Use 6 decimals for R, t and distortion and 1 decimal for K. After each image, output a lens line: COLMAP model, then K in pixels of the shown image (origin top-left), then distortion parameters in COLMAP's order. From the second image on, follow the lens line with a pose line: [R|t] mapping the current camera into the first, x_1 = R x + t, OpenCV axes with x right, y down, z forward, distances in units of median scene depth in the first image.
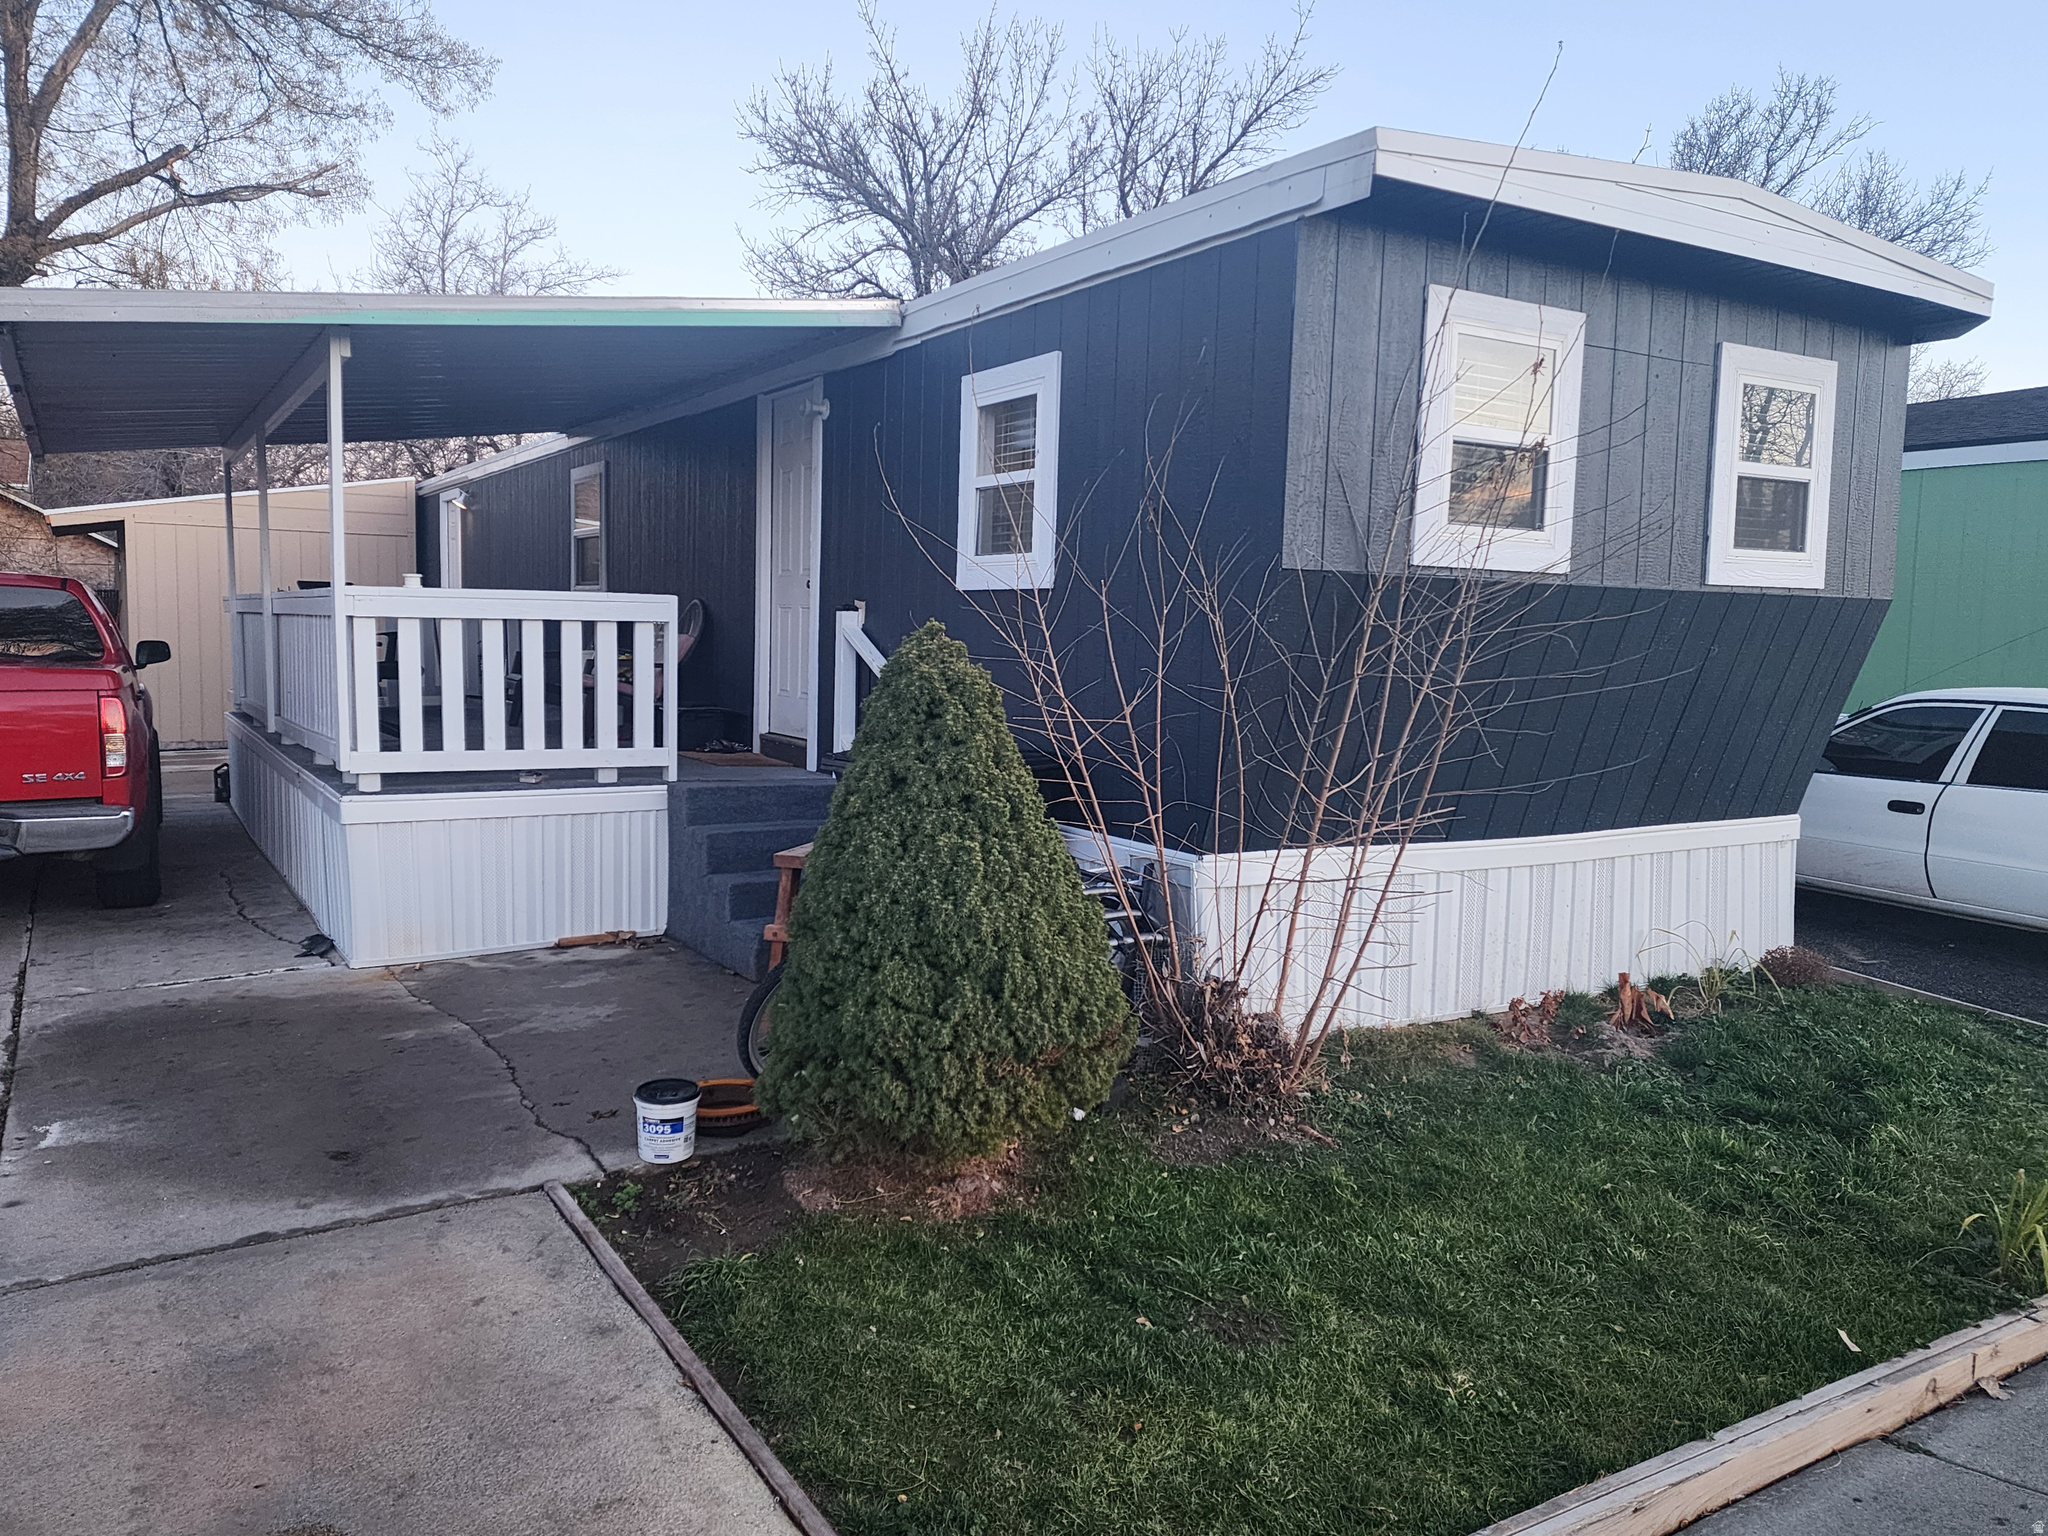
lens RADIAL K [[1369.0, 0, 1024.0], [0, 1369.0, 768.0], [0, 0, 1]] dist [-0.022016, -0.003171]
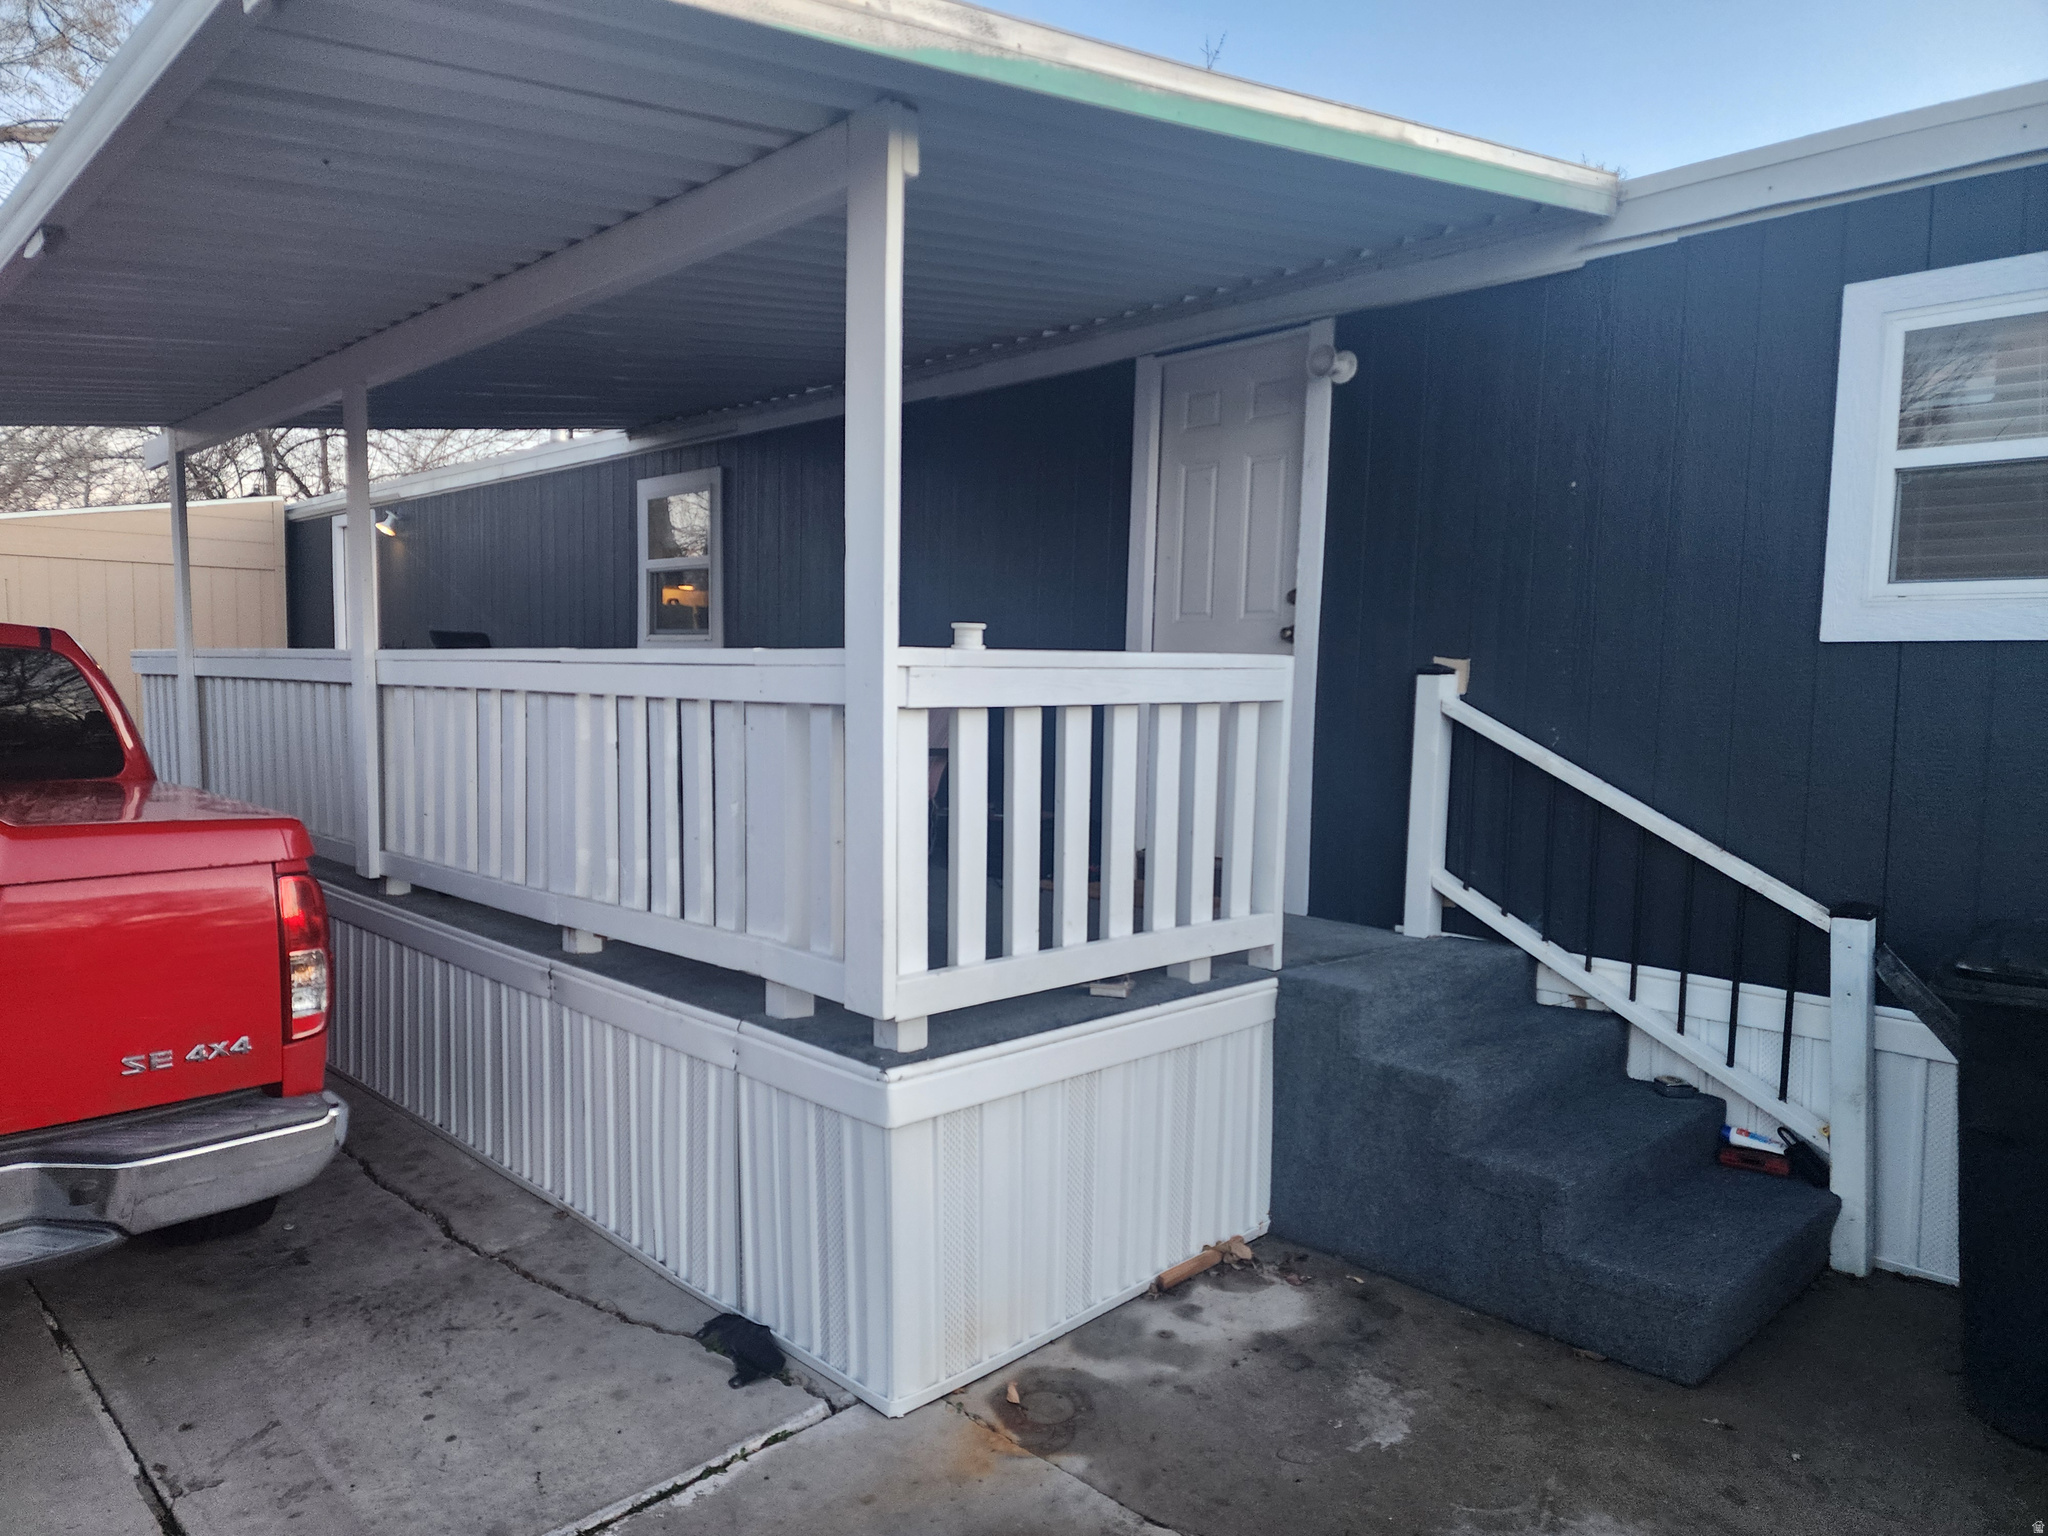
lens RADIAL K [[1351.4, 0, 1024.0], [0, 1351.4, 768.0], [0, 0, 1]] dist [0.006736, 0.000675]
pose [[0.987364, -0.022640, 0.156844, -0.461997], [0.027371, 0.999231, -0.028071, -0.065066], [-0.156088, 0.032009, 0.987224, 0.448620]]
